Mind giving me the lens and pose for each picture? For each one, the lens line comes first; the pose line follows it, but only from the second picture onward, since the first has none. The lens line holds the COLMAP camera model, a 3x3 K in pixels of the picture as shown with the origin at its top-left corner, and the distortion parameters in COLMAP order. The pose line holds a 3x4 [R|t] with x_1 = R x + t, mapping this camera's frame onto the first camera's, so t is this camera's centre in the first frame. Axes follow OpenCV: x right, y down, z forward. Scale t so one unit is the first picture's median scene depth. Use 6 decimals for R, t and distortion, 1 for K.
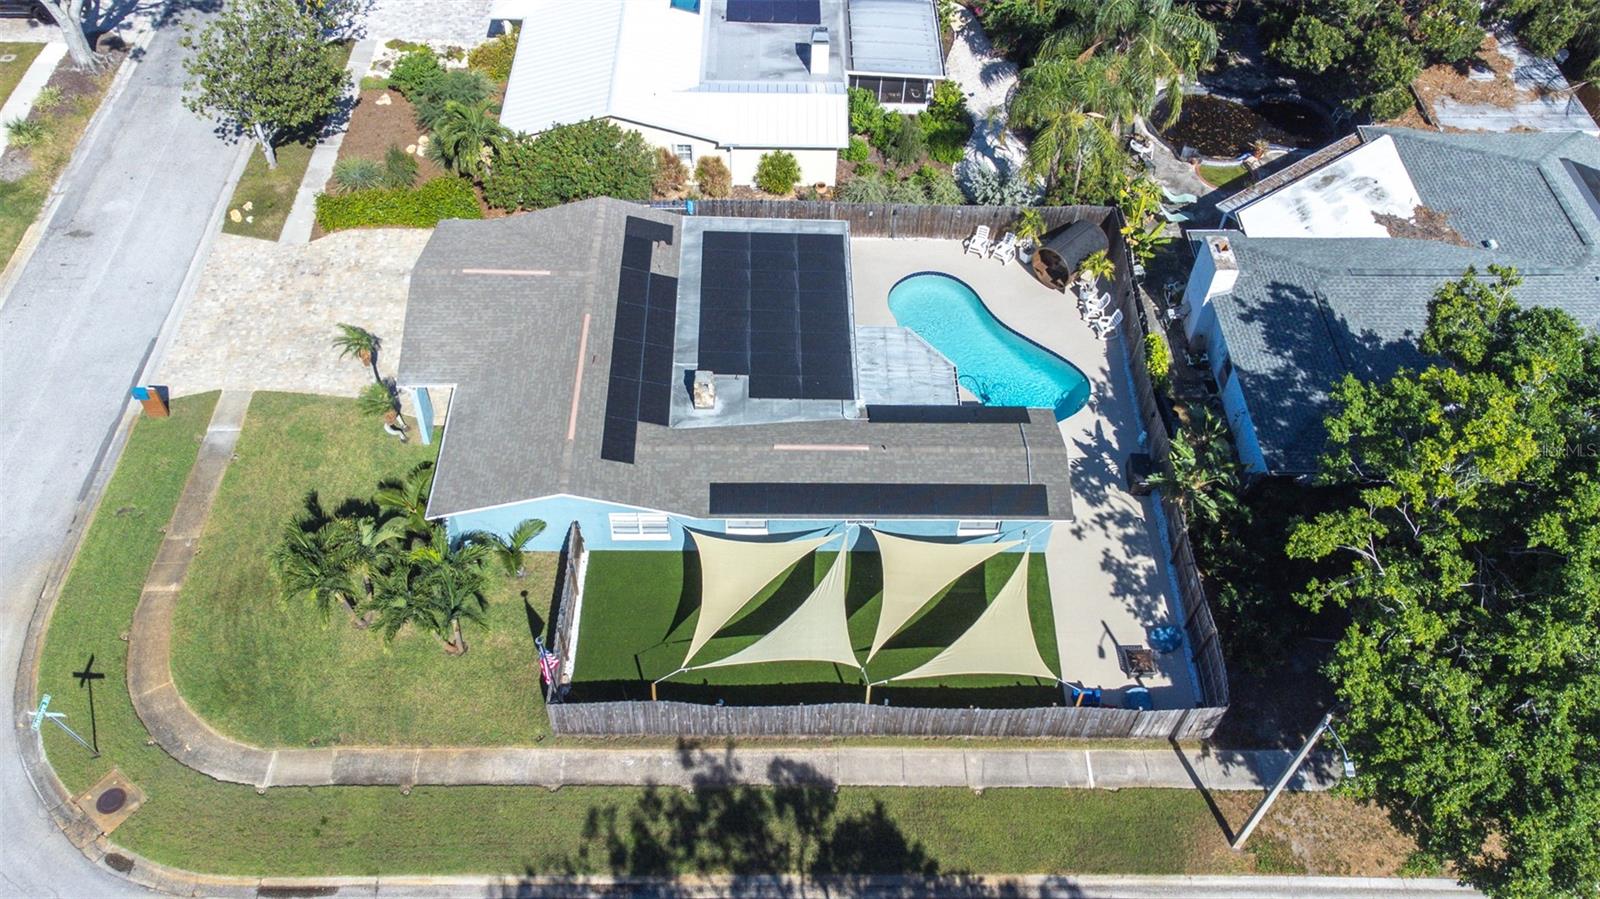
lens RADIAL K [[1244.4, 0, 800.0], [0, 1244.4, 449.5], [0, 0, 1]] dist [-0.000262, 0.106072]
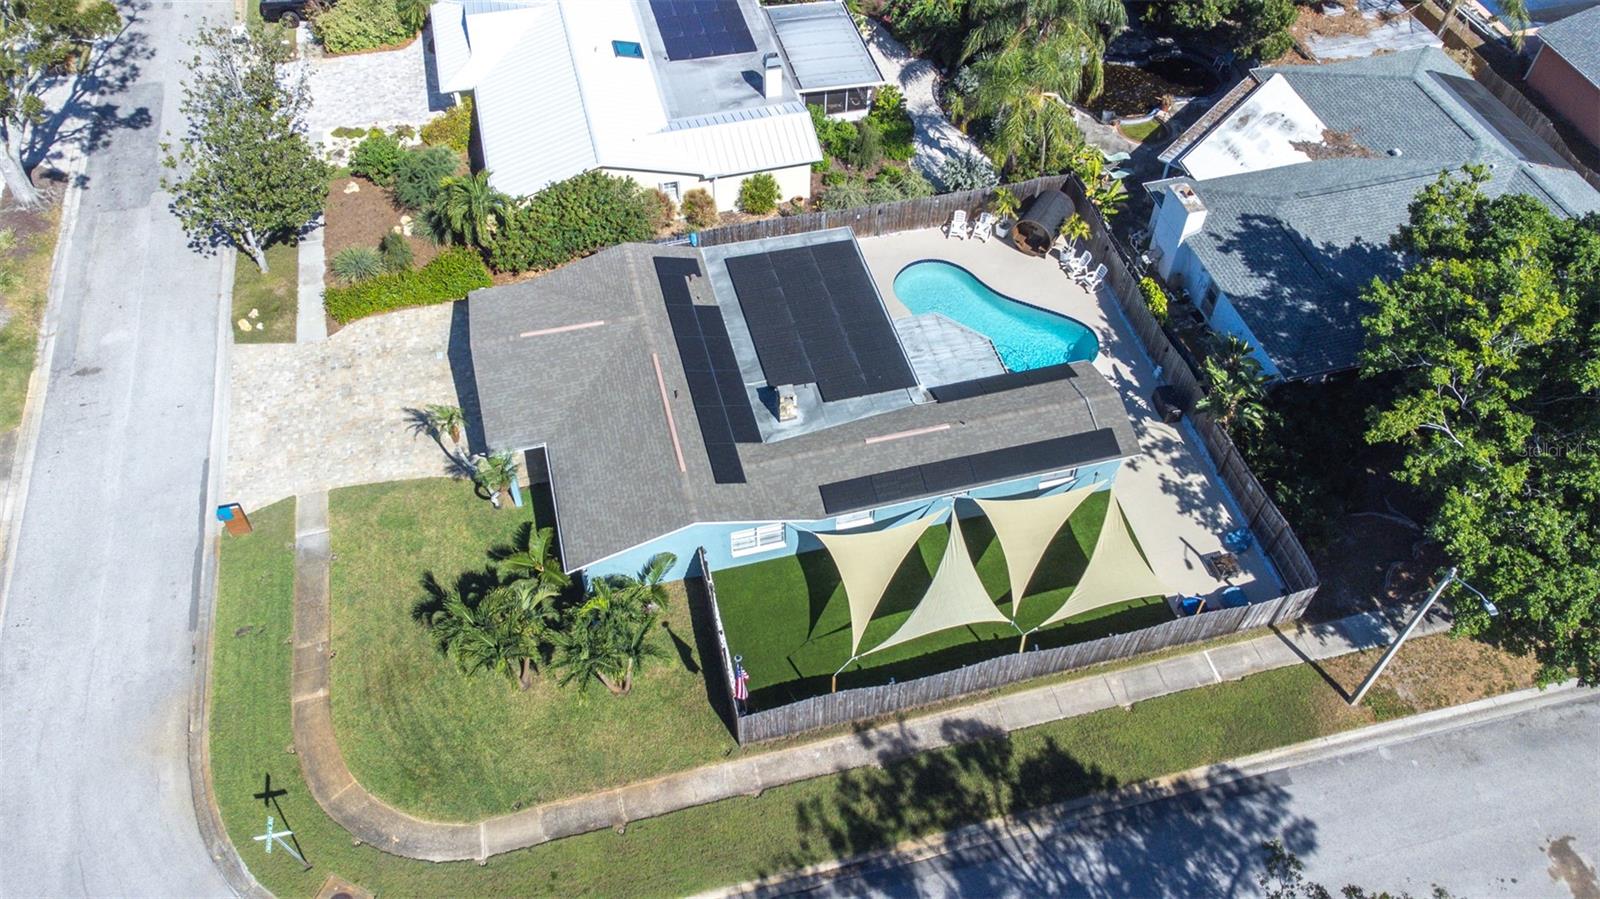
lens RADIAL K [[1195.7, 0, 798.6], [0, 1195.7, 443.1], [0, 0, 1]] dist [0.001165, 0.101168]
pose [[0.970676, -0.194044, 0.141899, -0.224135], [0.194454, 0.980849, 0.011105, -0.023693], [-0.141336, 0.016814, 0.989819, -0.017982]]
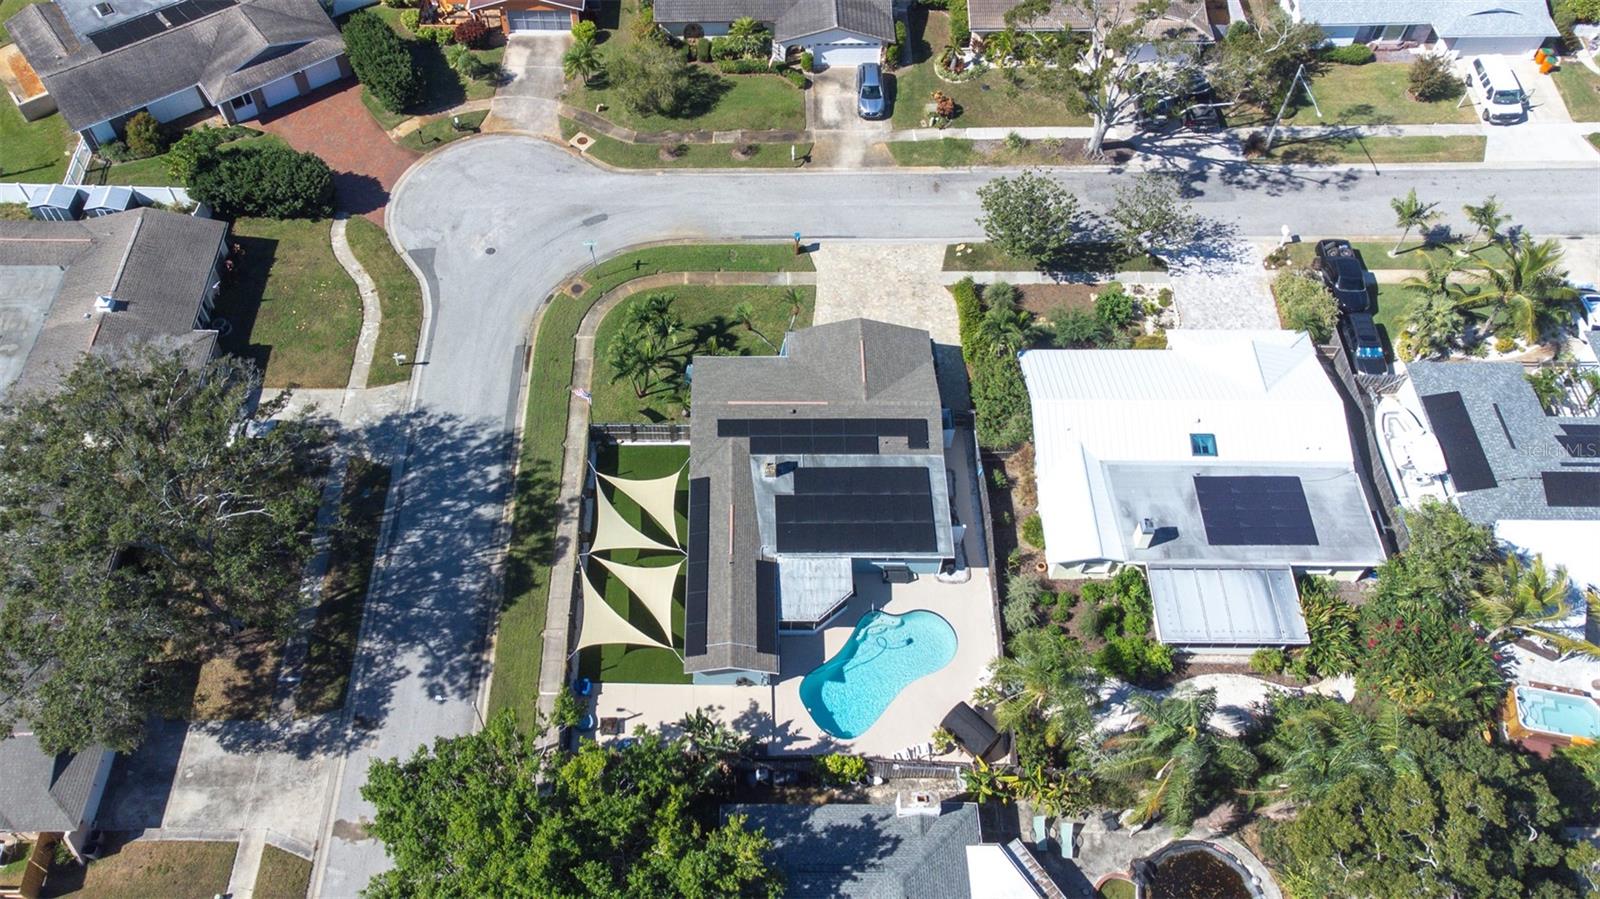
lens RADIAL K [[1306.7, 0, 733.9], [0, 1306.7, 395.3], [0, 0, 1]] dist [0.044562, -0.009303]
pose [[-0.016362, 0.787264, -0.616399, 0.947859], [-0.768659, 0.384358, 0.511305, -0.960936], [0.639450, 0.482167, 0.598848, -0.128710]]
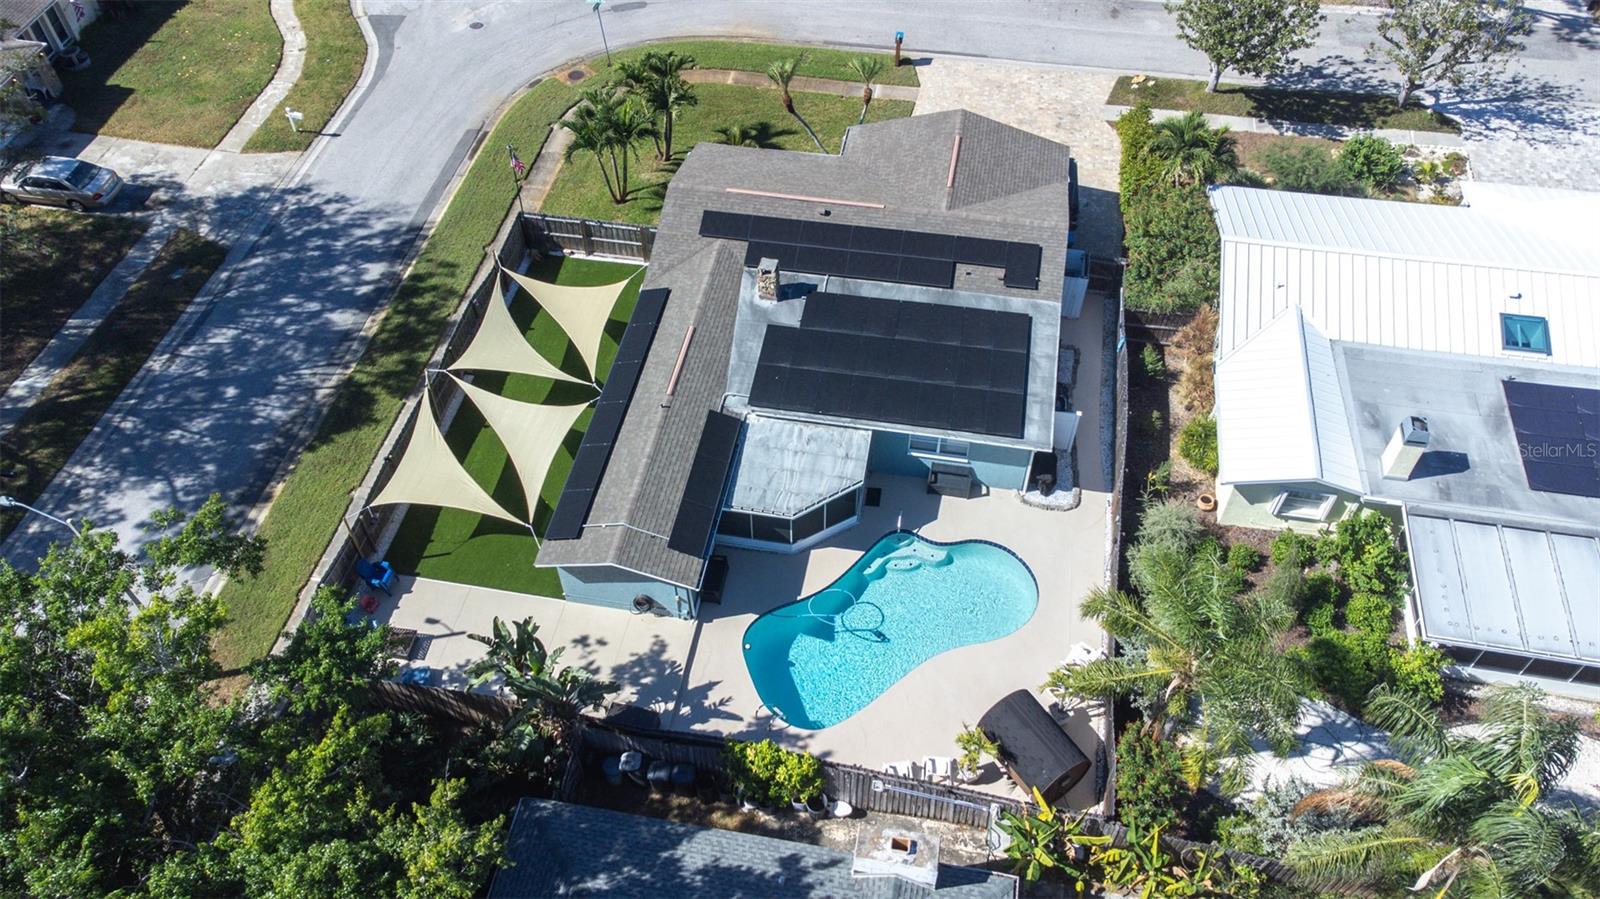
lens RADIAL K [[1195.7, 0, 798.6], [0, 1195.7, 443.1], [0, 0, 1]] dist [0.001165, 0.101168]
pose [[-0.188039, 0.733921, -0.652688, 0.664641], [-0.754291, 0.317701, 0.574553, -0.593833], [0.629036, 0.600355, 0.493850, 0.628185]]
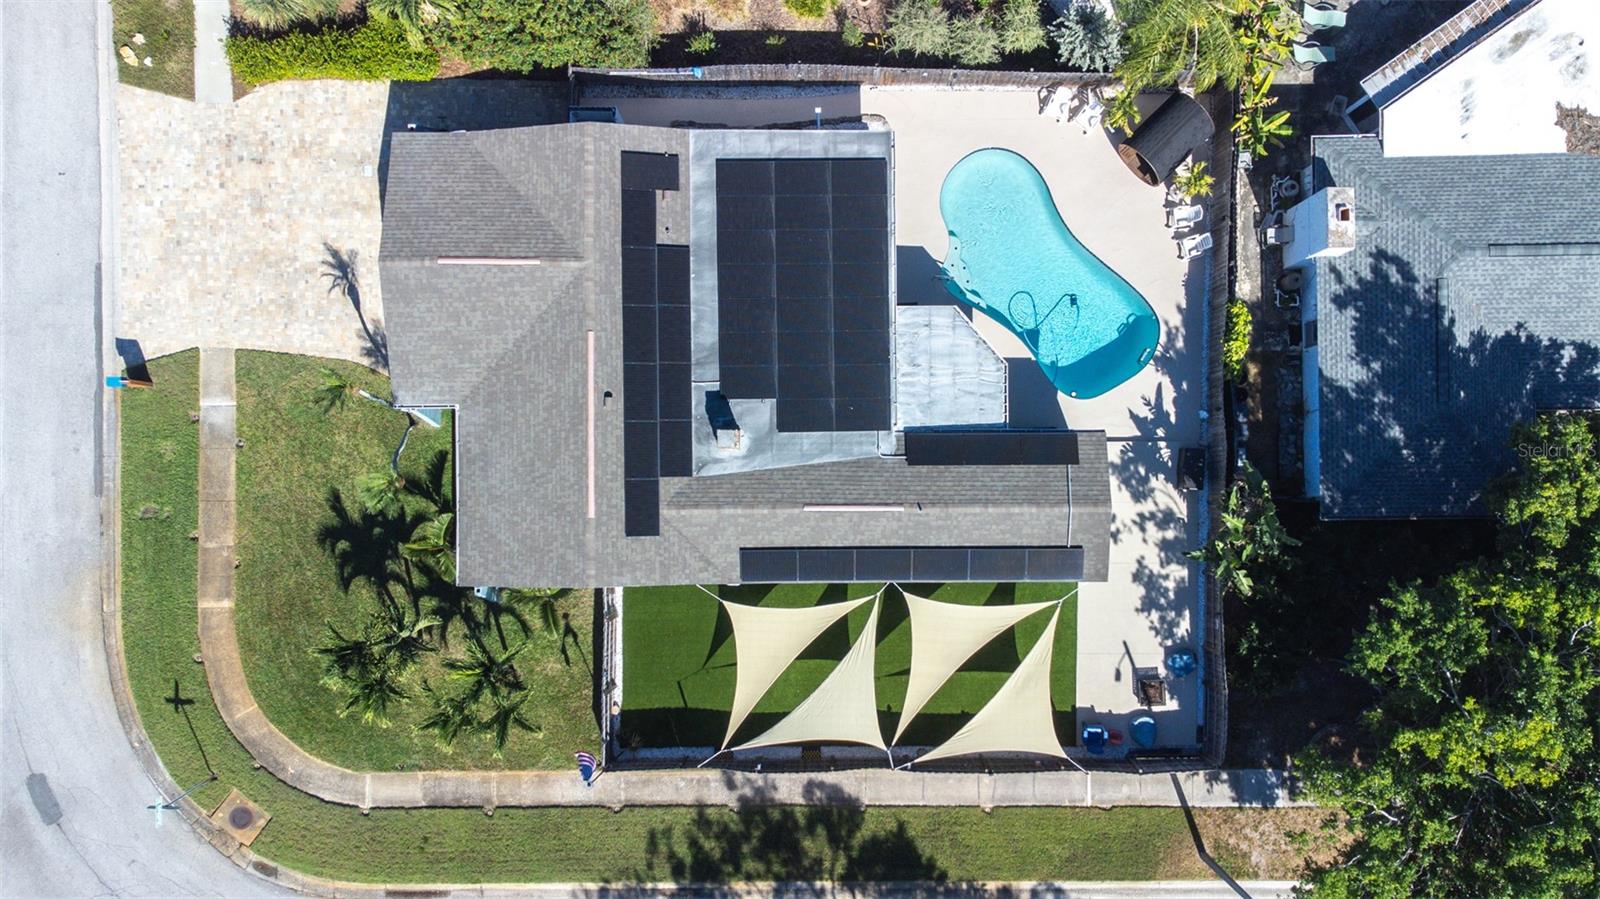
lens RADIAL K [[1256.6, 0, 837.5], [0, 1256.6, 458.9], [0, 0, 1]] dist [-0.005283, 0.115780]
pose [[0.999846, 0.005815, -0.016537, 0.020237], [0.005806, 0.780293, 0.625388, -0.631723], [0.016540, -0.625388, 0.780139, 0.270778]]
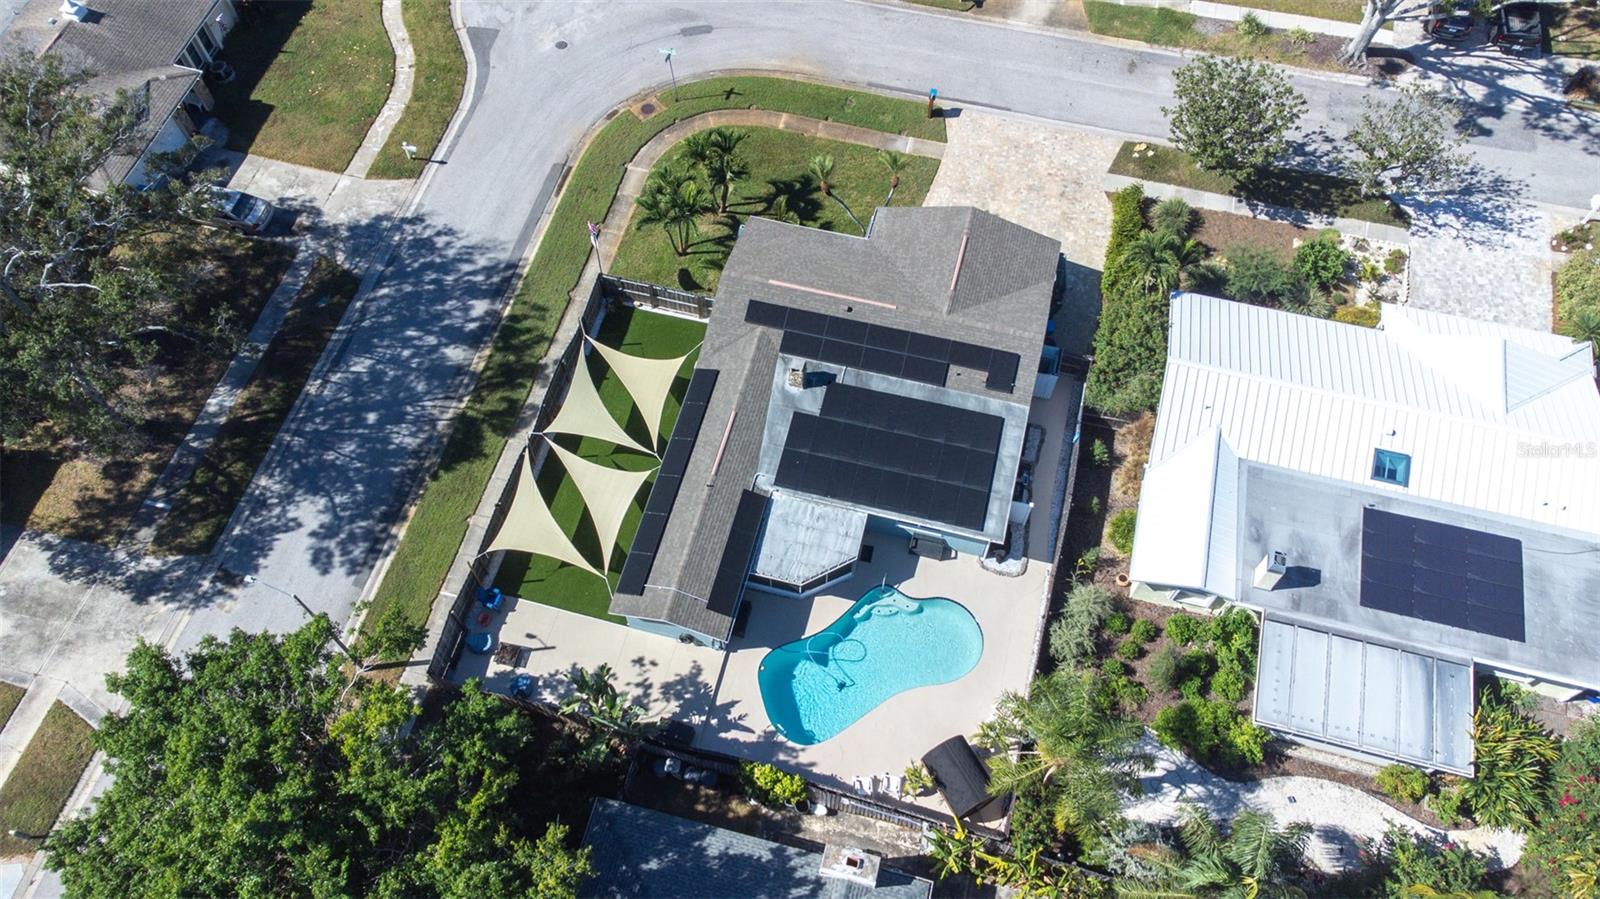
lens RADIAL K [[1195.7, 0, 798.6], [0, 1195.7, 443.1], [0, 0, 1]] dist [0.001165, 0.101168]
pose [[-0.260030, 0.827924, -0.496916, 0.599020], [-0.748802, 0.152020, 0.645124, -0.838716], [0.609655, 0.539844, 0.580422, 0.340602]]
